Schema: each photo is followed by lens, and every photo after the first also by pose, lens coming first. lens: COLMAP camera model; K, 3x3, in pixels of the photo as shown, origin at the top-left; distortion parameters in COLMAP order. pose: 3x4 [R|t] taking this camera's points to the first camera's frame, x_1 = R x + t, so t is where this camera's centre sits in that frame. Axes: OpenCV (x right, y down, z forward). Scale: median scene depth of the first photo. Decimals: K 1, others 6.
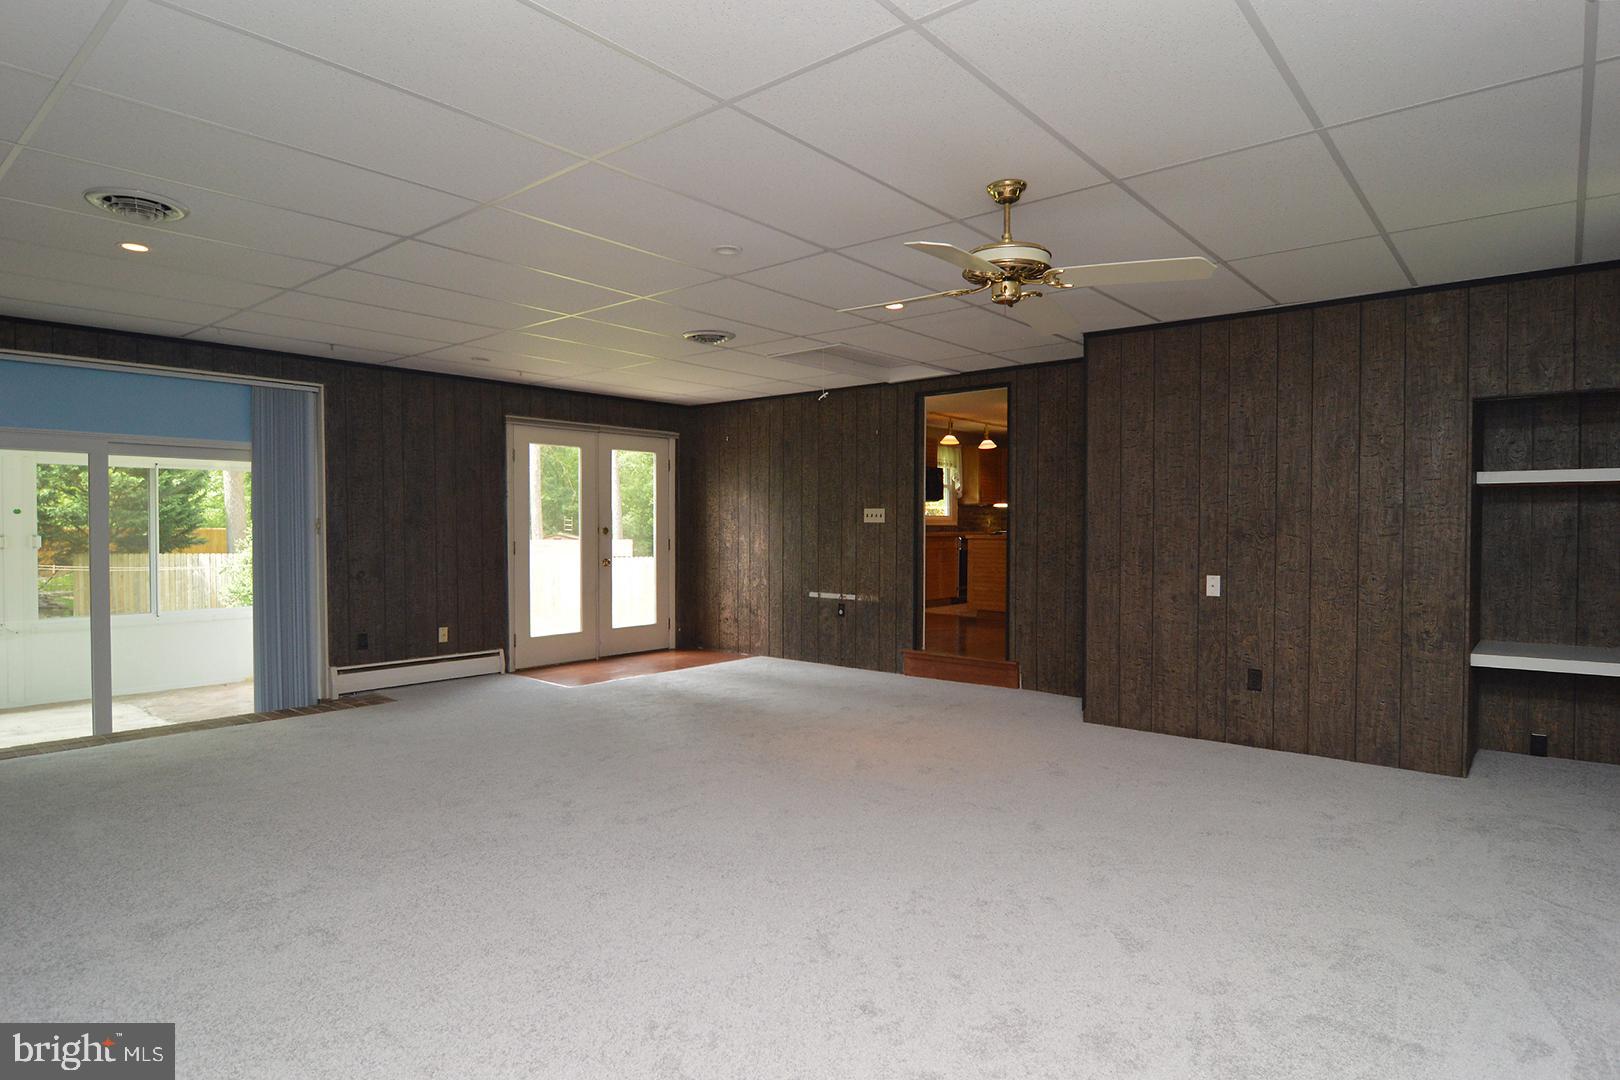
lens RADIAL K [[878.3, 0, 807.4], [0, 878.3, 543.6], [0, 0, 1]] dist [-0.011006, -0.005855]
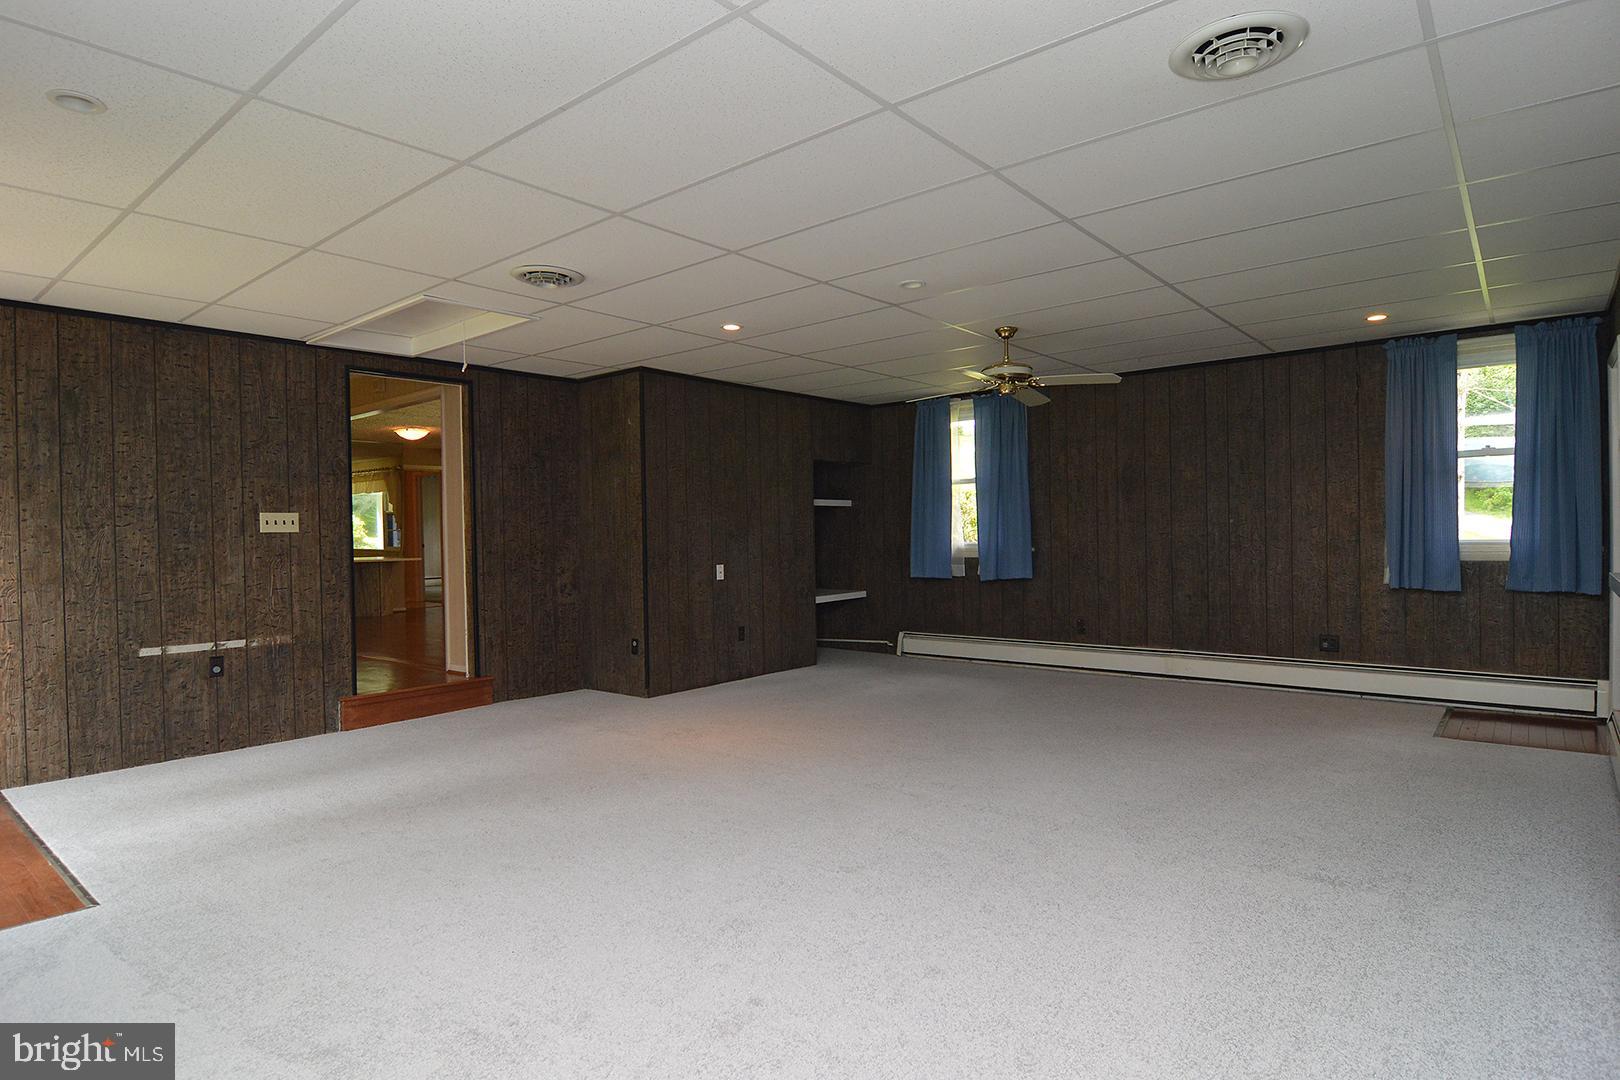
lens RADIAL K [[878.3, 0, 824.1], [0, 878.3, 542.4], [0, 0, 1]] dist [-0.011006, -0.005855]
pose [[-0.001068, -0.011411, 0.999934, -0.632318], [0.040924, 0.999097, 0.011445, -0.005904], [-0.999162, 0.040933, -0.000600, 0.562741]]
